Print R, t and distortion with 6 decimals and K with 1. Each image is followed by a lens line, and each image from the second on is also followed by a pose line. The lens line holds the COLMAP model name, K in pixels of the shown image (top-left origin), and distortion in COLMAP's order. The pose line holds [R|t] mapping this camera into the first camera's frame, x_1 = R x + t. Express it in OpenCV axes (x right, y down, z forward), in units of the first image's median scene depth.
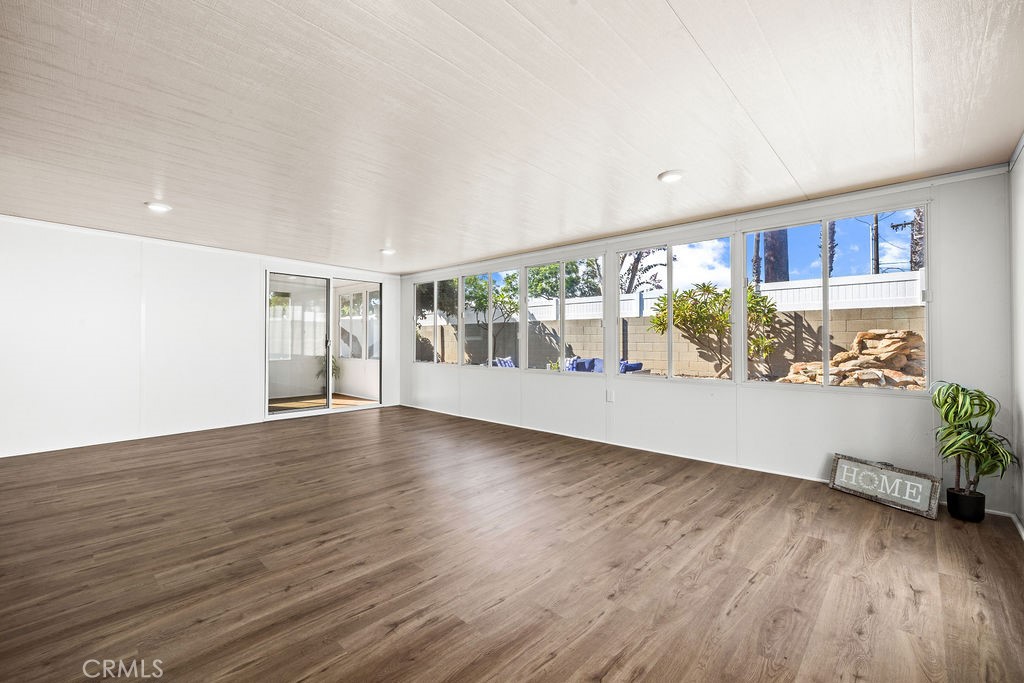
lens RADIAL K [[432.4, 0, 501.7], [0, 432.4, 329.3], [0, 0, 1]] dist [0.001238, 0.000479]
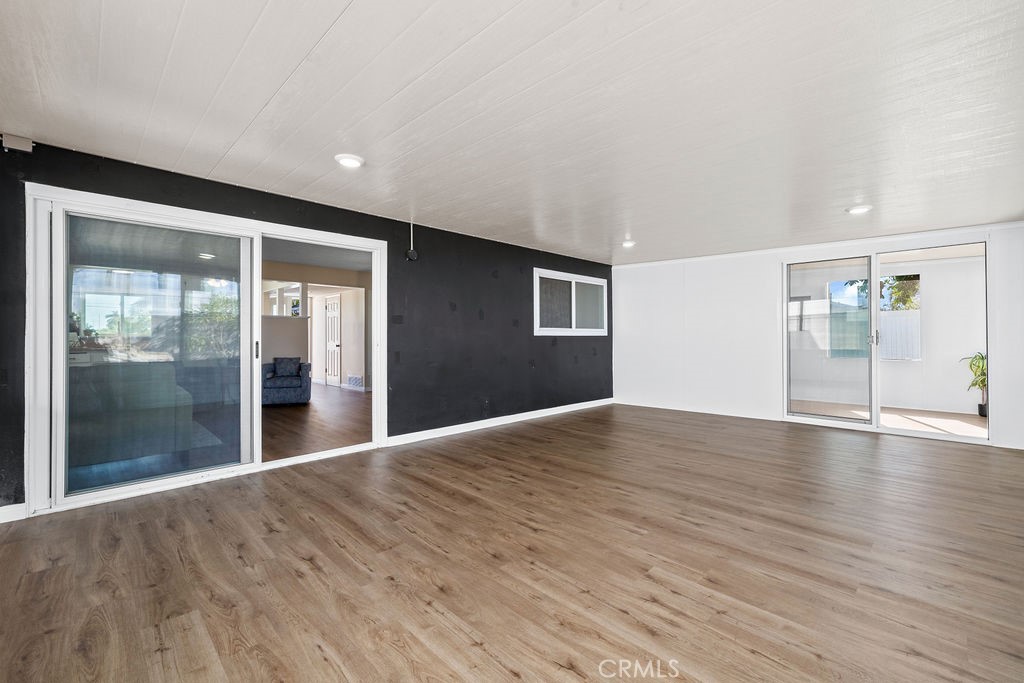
lens RADIAL K [[432.4, 0, 516.8], [0, 432.4, 325.7], [0, 0, 1]] dist [0.001238, 0.000479]
pose [[-0.024205, -0.029300, -0.999278, 0.424320], [0.030381, 0.999087, -0.030030, 0.012583], [0.999245, -0.031086, -0.023293, 0.432999]]
